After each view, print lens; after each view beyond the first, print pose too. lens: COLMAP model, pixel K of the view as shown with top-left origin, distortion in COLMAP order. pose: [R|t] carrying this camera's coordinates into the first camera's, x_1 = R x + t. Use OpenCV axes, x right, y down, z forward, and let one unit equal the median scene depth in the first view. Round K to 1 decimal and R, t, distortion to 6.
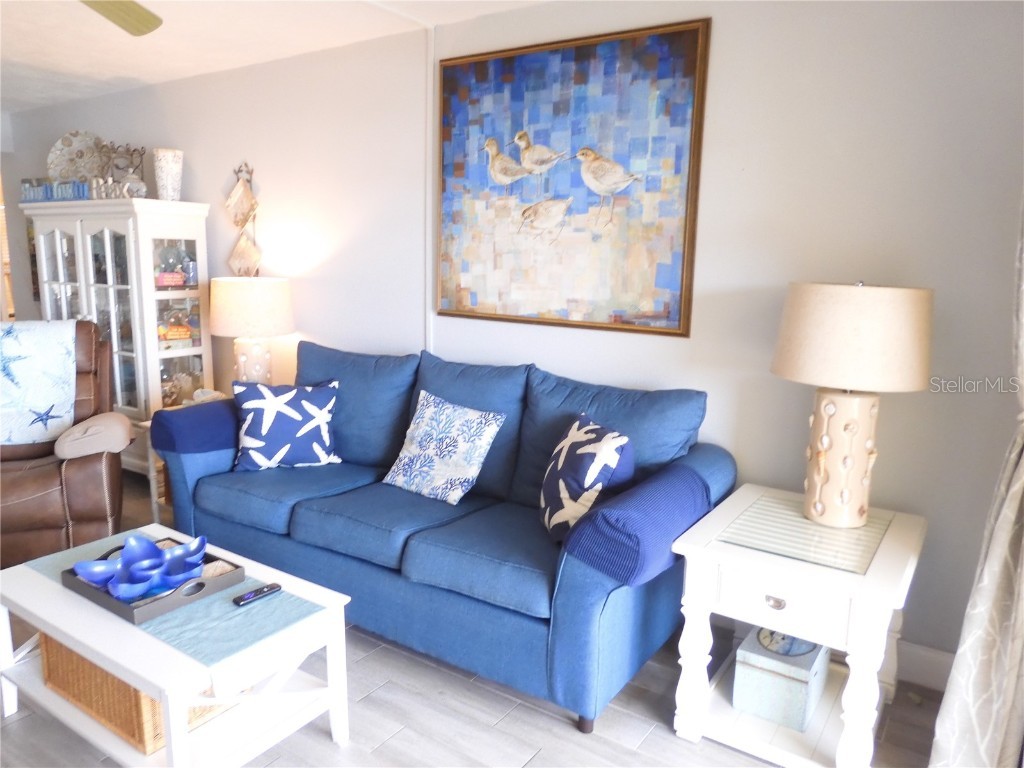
lens RADIAL K [[731.4, 0, 512.0], [0, 731.4, 384.0], [0, 0, 1]] dist [0.000001, 0.002180]
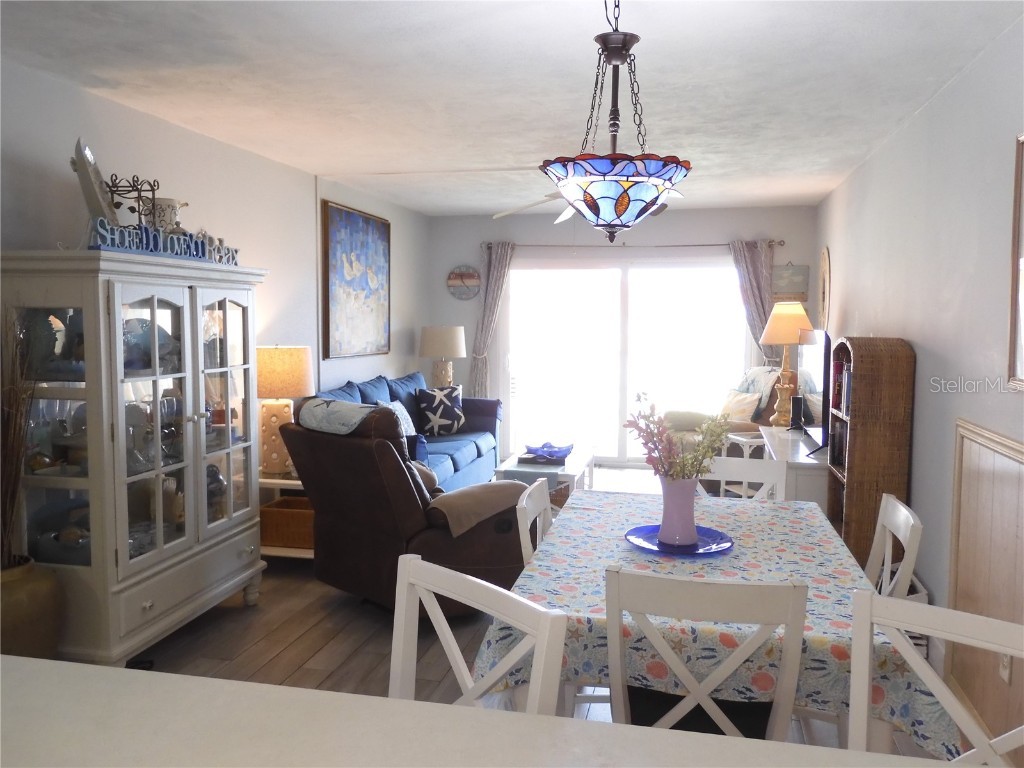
lens RADIAL K [[820.0, 0, 512.0], [0, 820.0, 384.0], [0, 0, 1]] dist [-0.000066, 0.000012]
pose [[-0.358157, -0.092751, 0.929043, -2.085920], [0.159831, 0.974274, 0.158883, -0.291819], [-0.919879, 0.205395, -0.334118, 1.405030]]
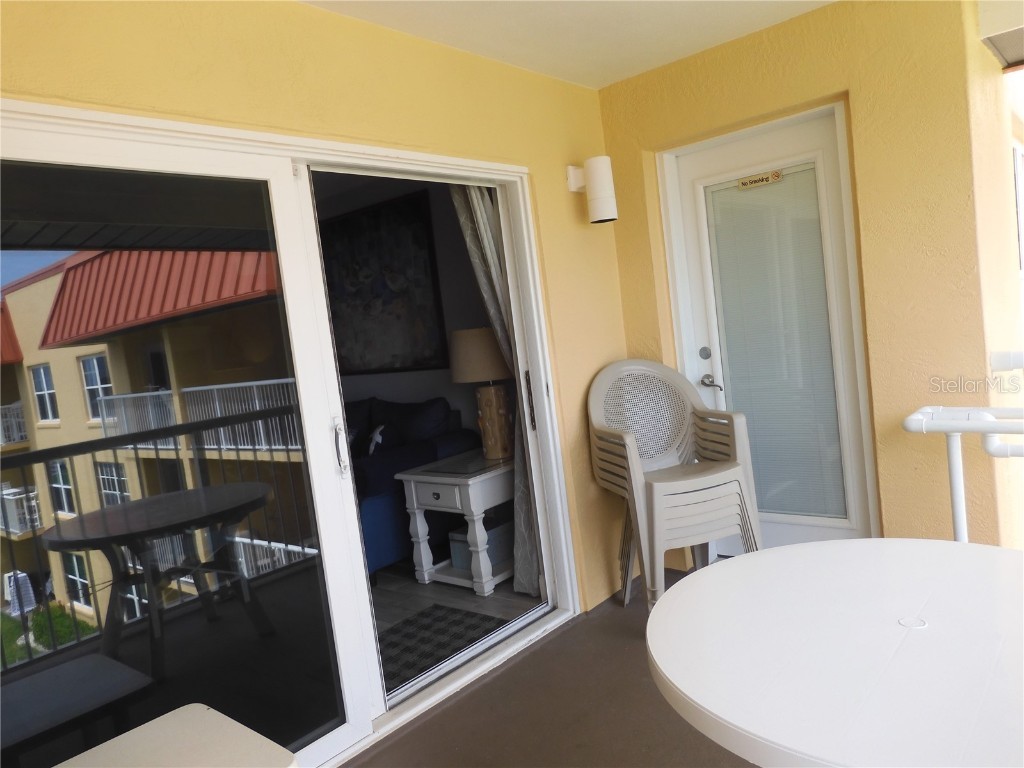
lens RADIAL K [[731.4, 0, 512.0], [0, 731.4, 384.0], [0, 0, 1]] dist [0.000001, 0.002180]
pose [[0.983399, -0.129866, -0.126733, 0.550626], [0.117887, 0.988192, -0.097871, 0.144016], [0.137947, 0.081306, 0.987097, -0.596454]]
